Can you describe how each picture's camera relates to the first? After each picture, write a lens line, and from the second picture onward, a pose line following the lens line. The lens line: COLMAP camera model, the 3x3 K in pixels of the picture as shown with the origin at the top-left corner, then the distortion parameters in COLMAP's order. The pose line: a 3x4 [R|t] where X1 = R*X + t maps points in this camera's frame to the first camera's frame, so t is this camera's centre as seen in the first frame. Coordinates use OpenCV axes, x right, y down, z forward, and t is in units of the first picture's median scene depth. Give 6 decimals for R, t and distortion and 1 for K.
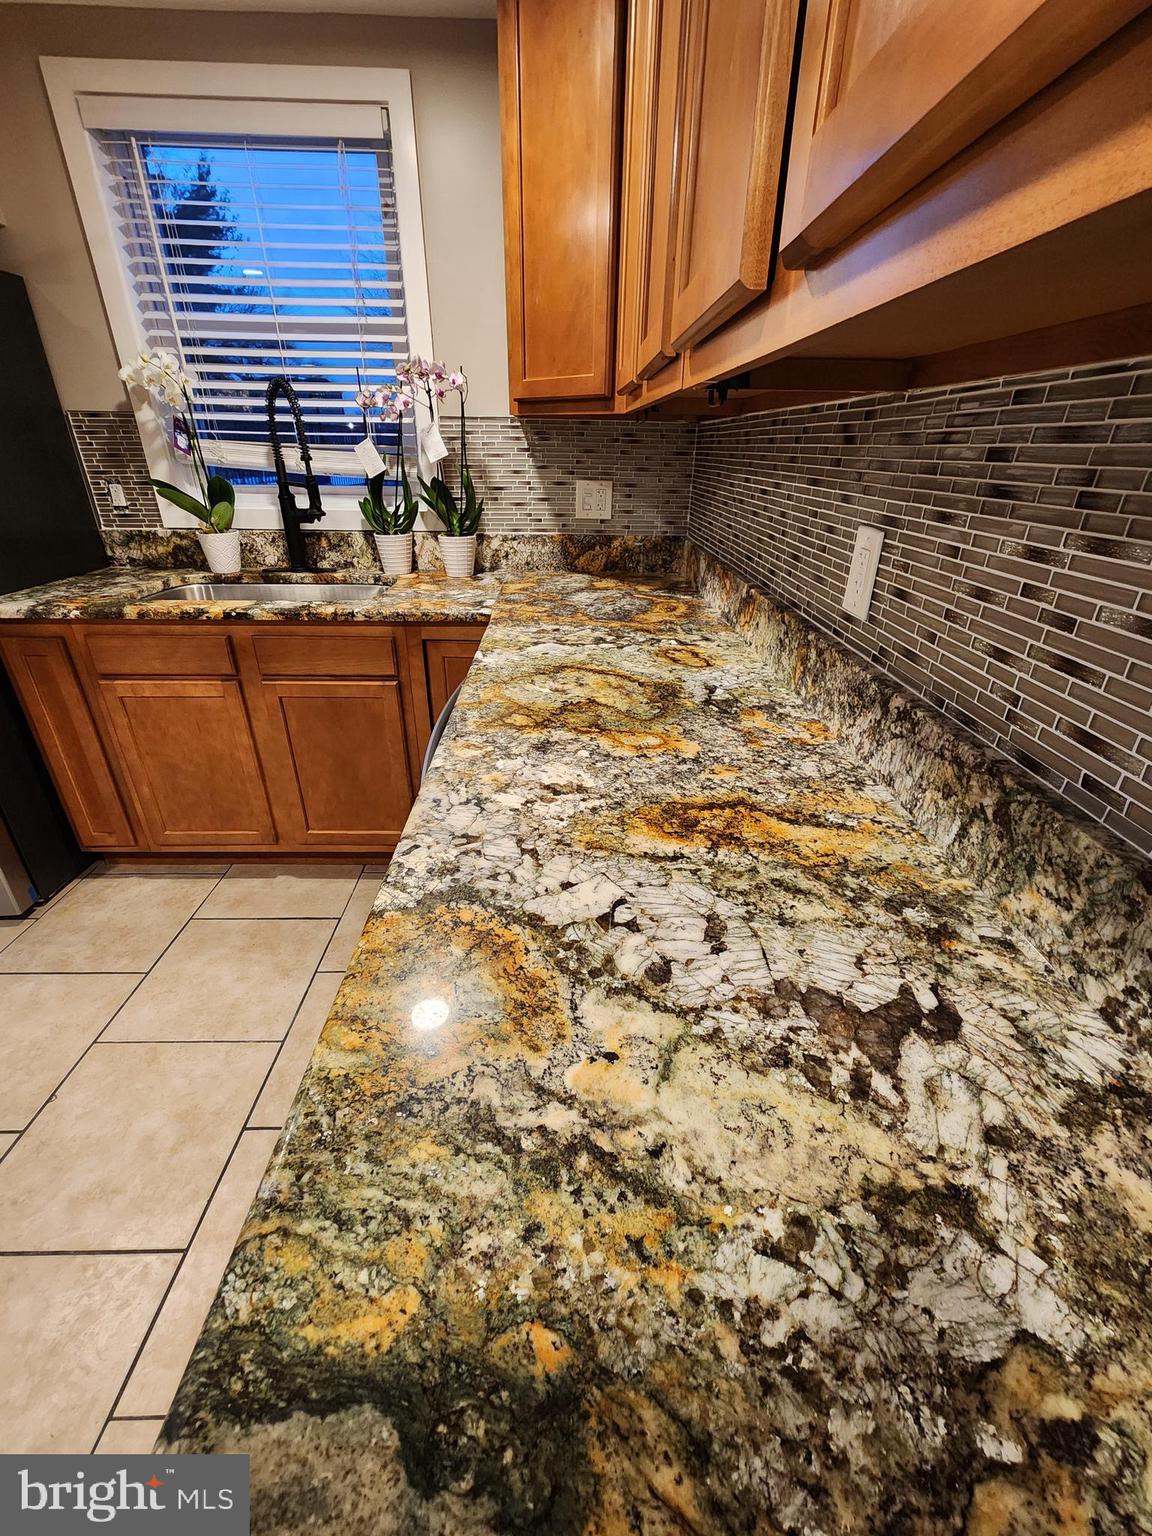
lens RADIAL K [[635.2, 0, 581.5], [0, 635.2, 770.9], [0, 0, 1]] dist [-0.002264, 0.002670]
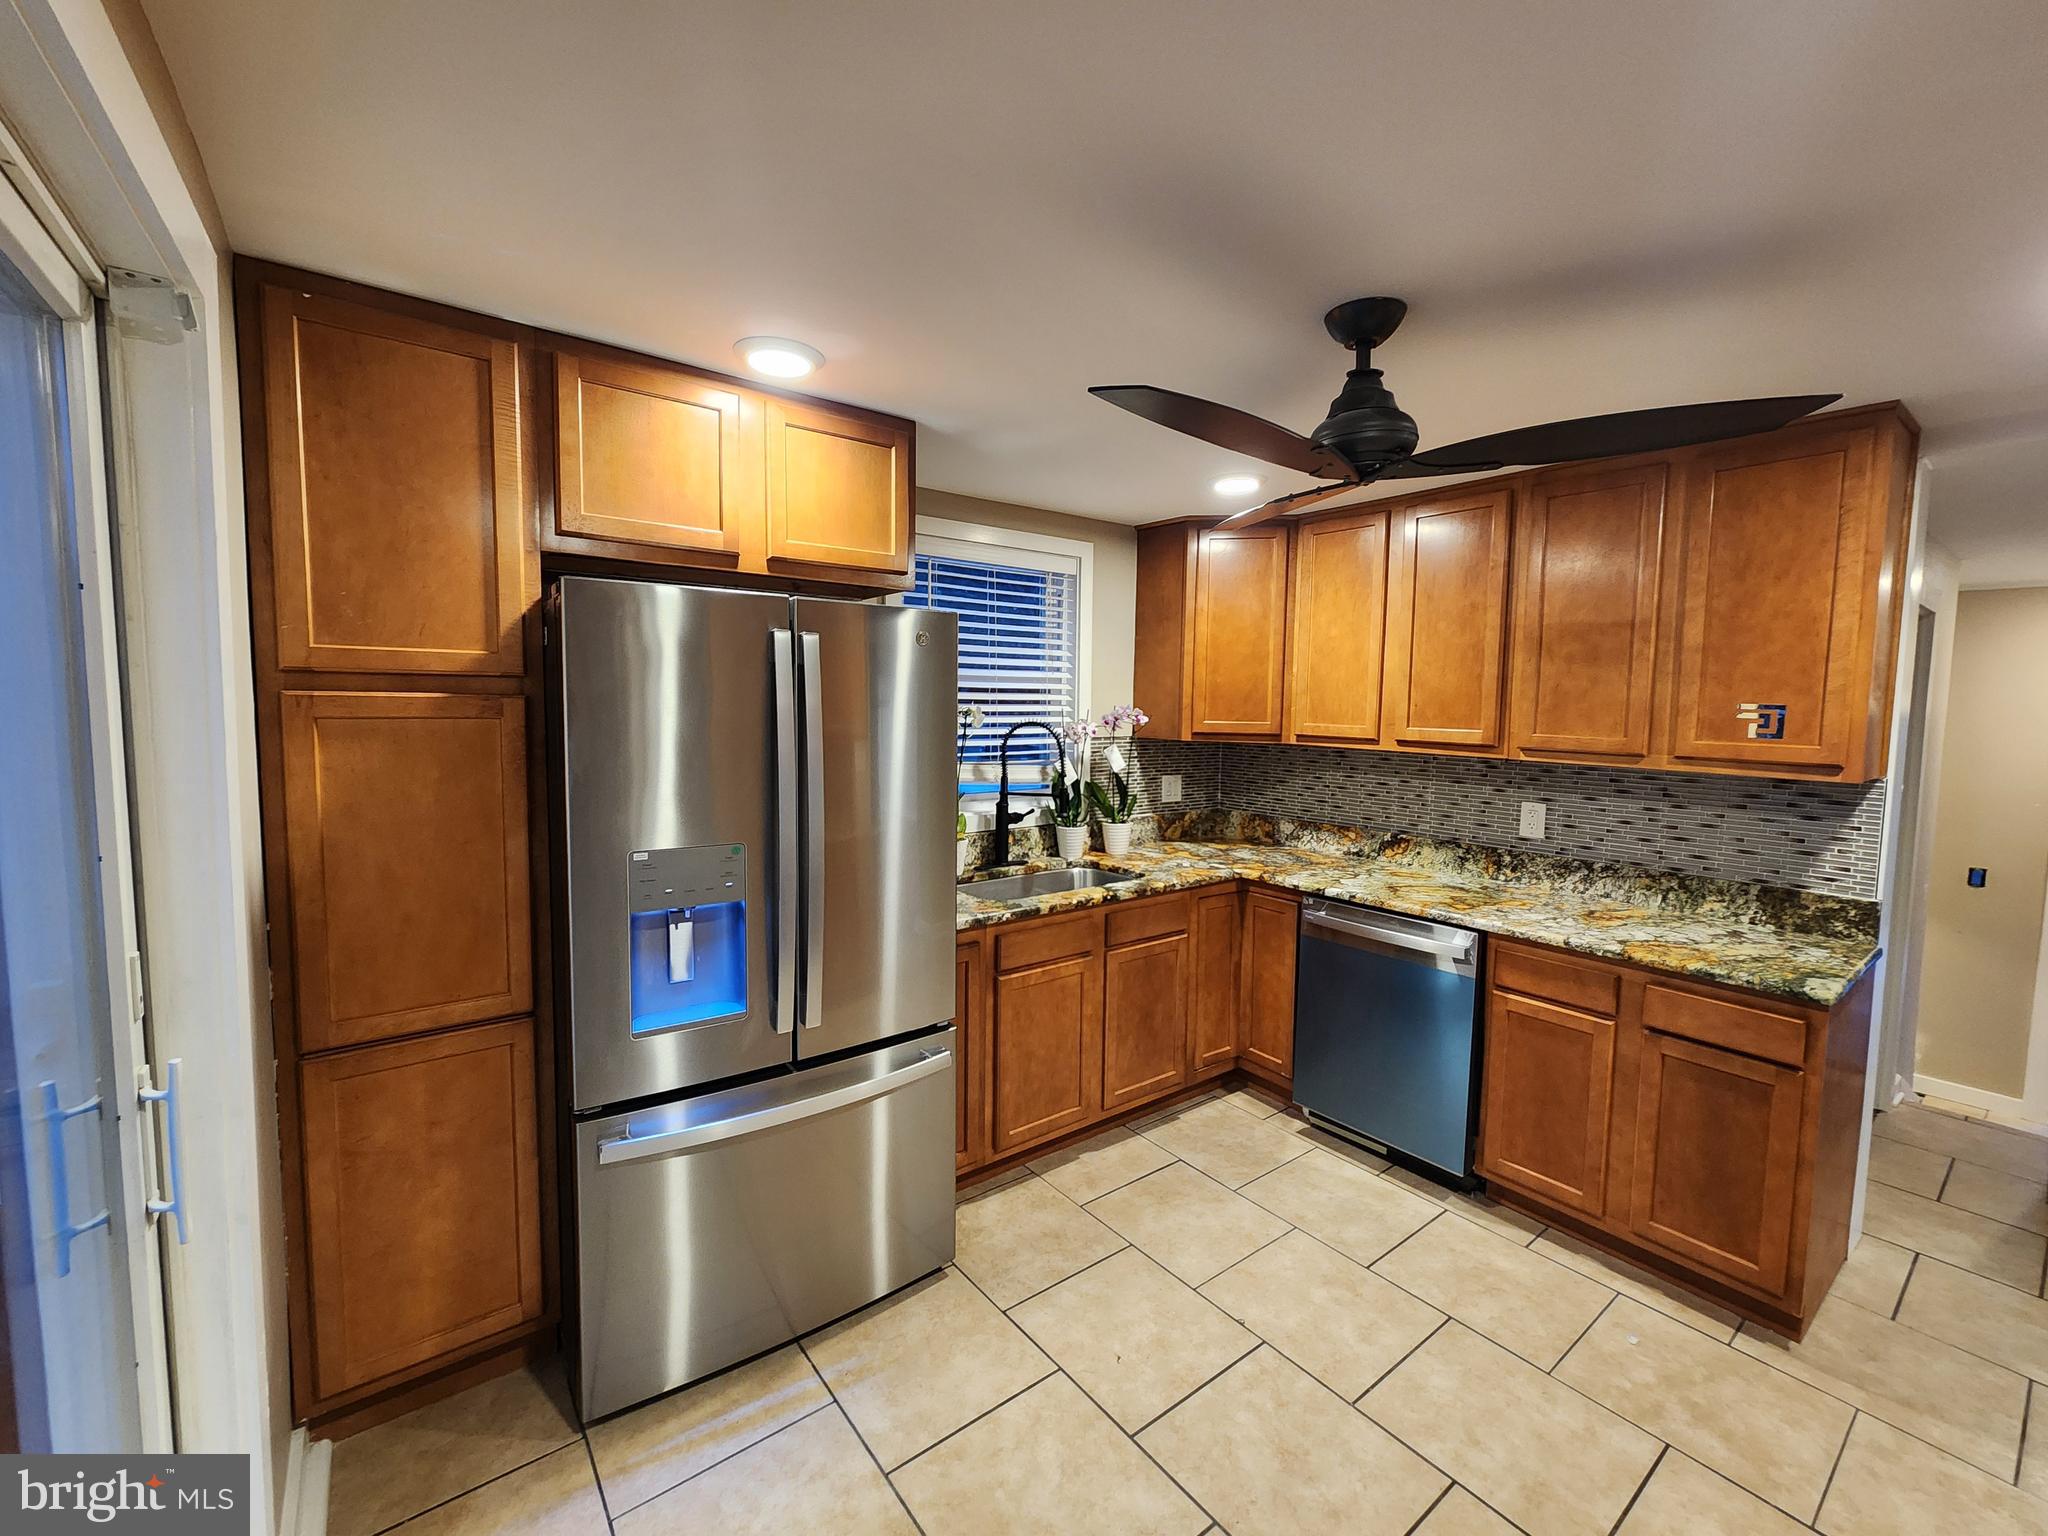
lens RADIAL K [[846.9, 0, 1026.1], [0, 846.9, 757.3], [0, 0, 1]] dist [-0.002264, 0.002670]
pose [[0.809297, -0.044049, 0.585746, -2.608496], [0.264117, 0.917984, -0.295885, -0.080381], [-0.524672, 0.394164, 0.754556, -0.435625]]
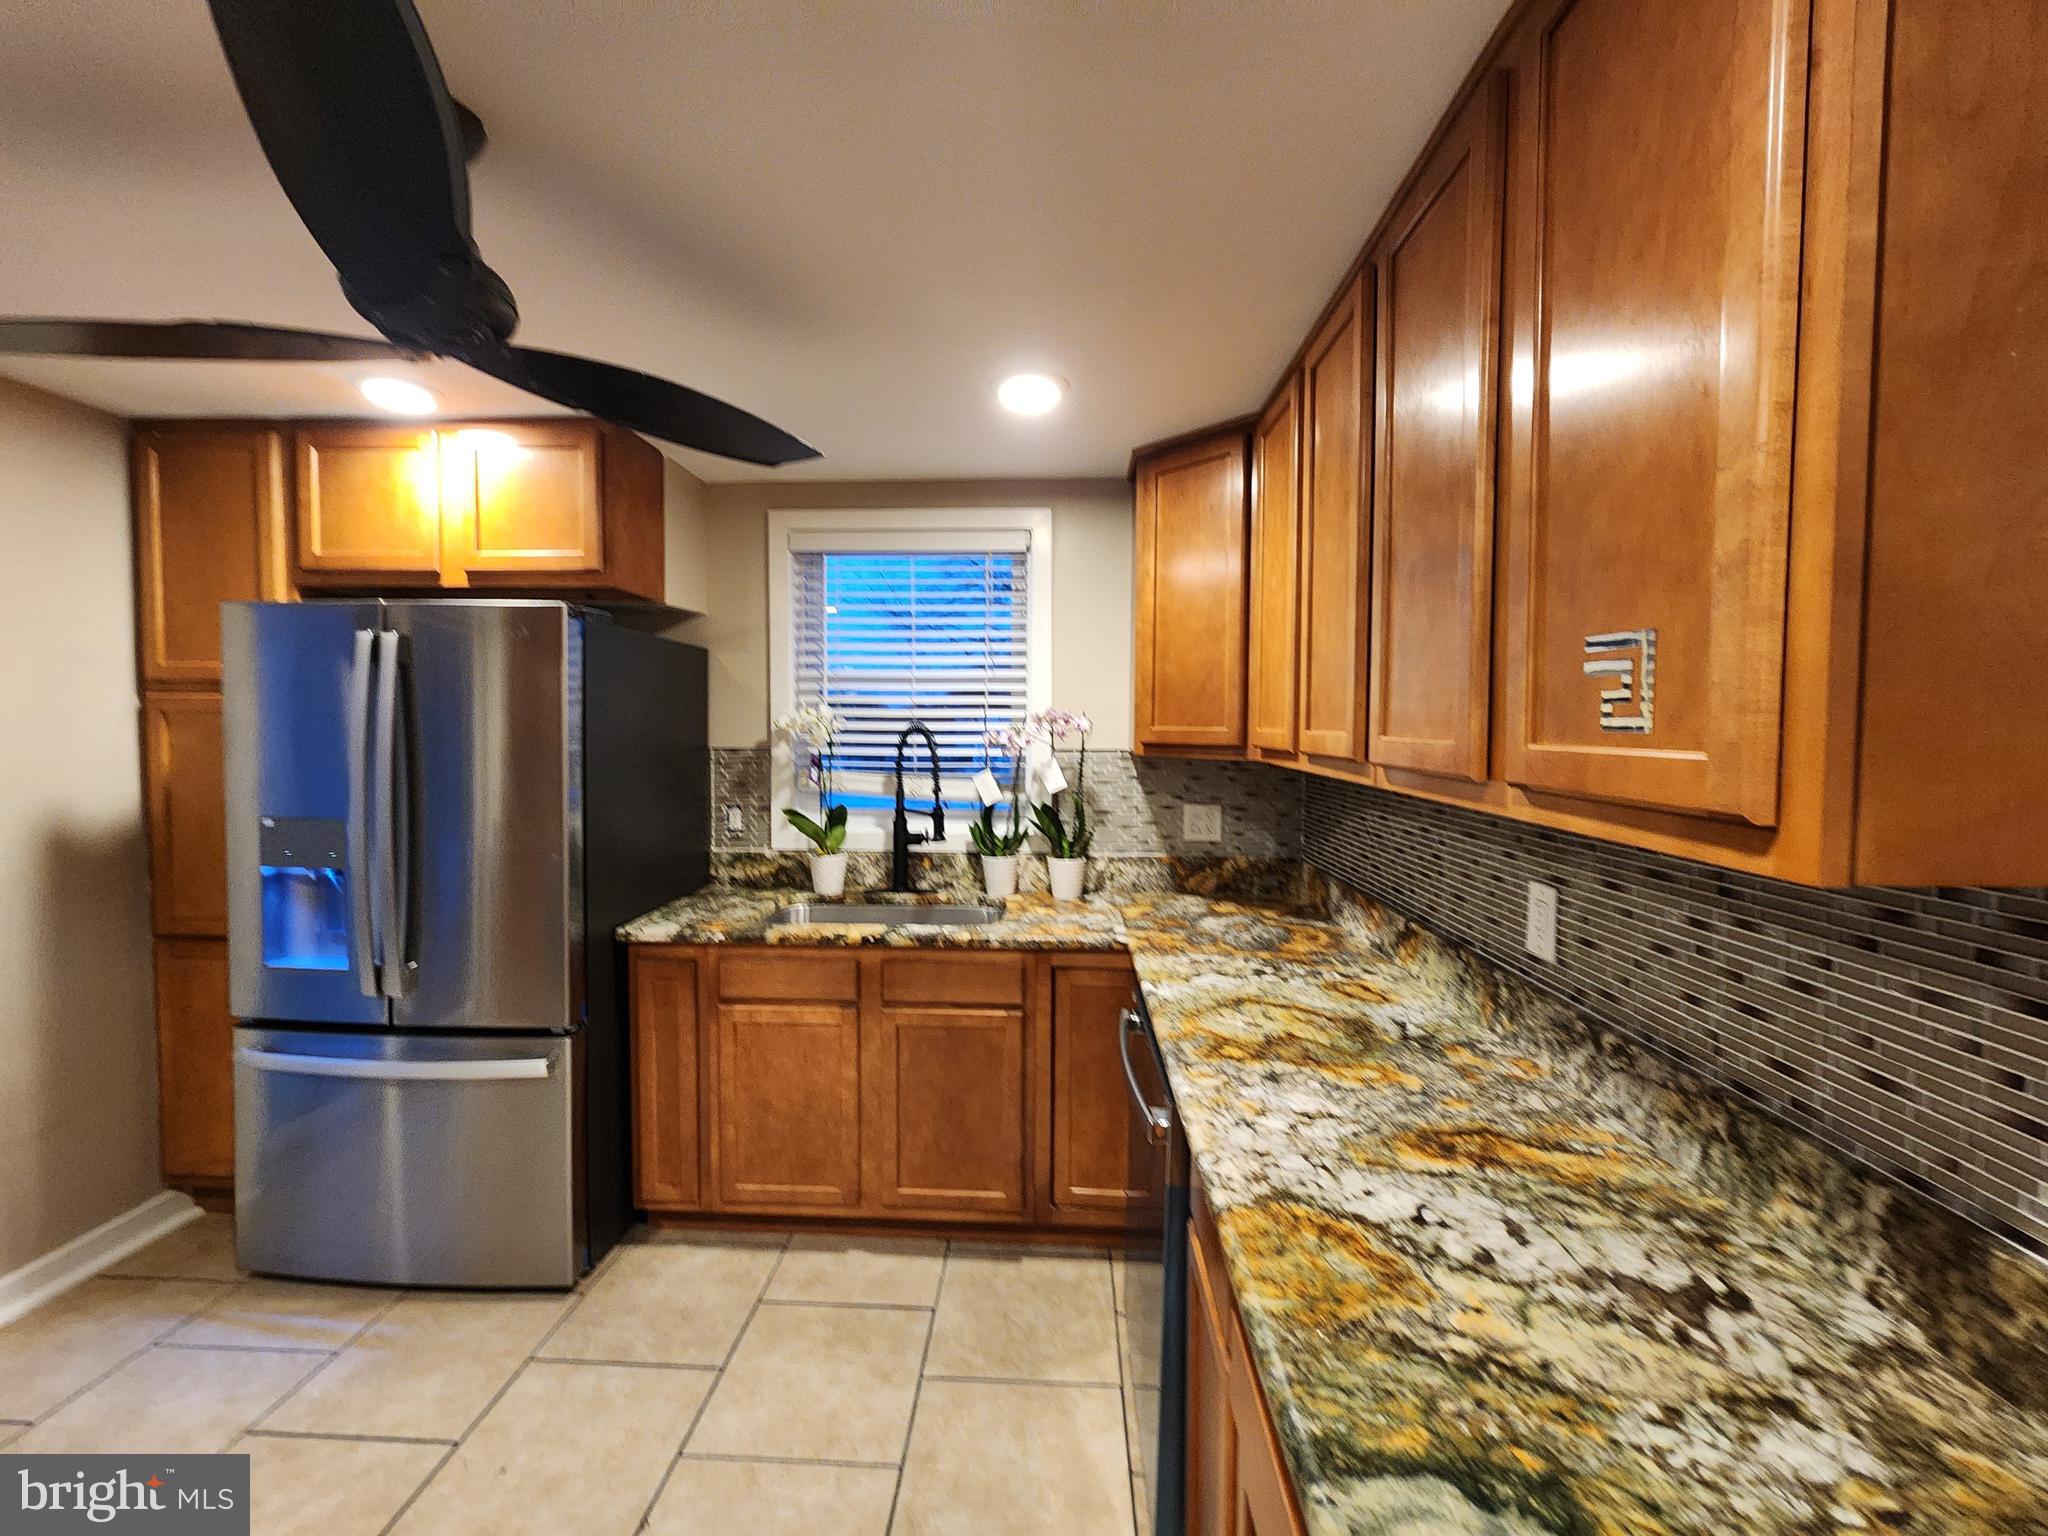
lens RADIAL K [[846.9, 0, 1021.5], [0, 846.9, 759.9], [0, 0, 1]] dist [-0.002264, 0.002670]
pose [[0.997357, -0.006376, -0.072379, -0.338012], [-0.024243, 0.909861, -0.414205, 0.069749], [0.068496, 0.414865, 0.907301, -0.505610]]
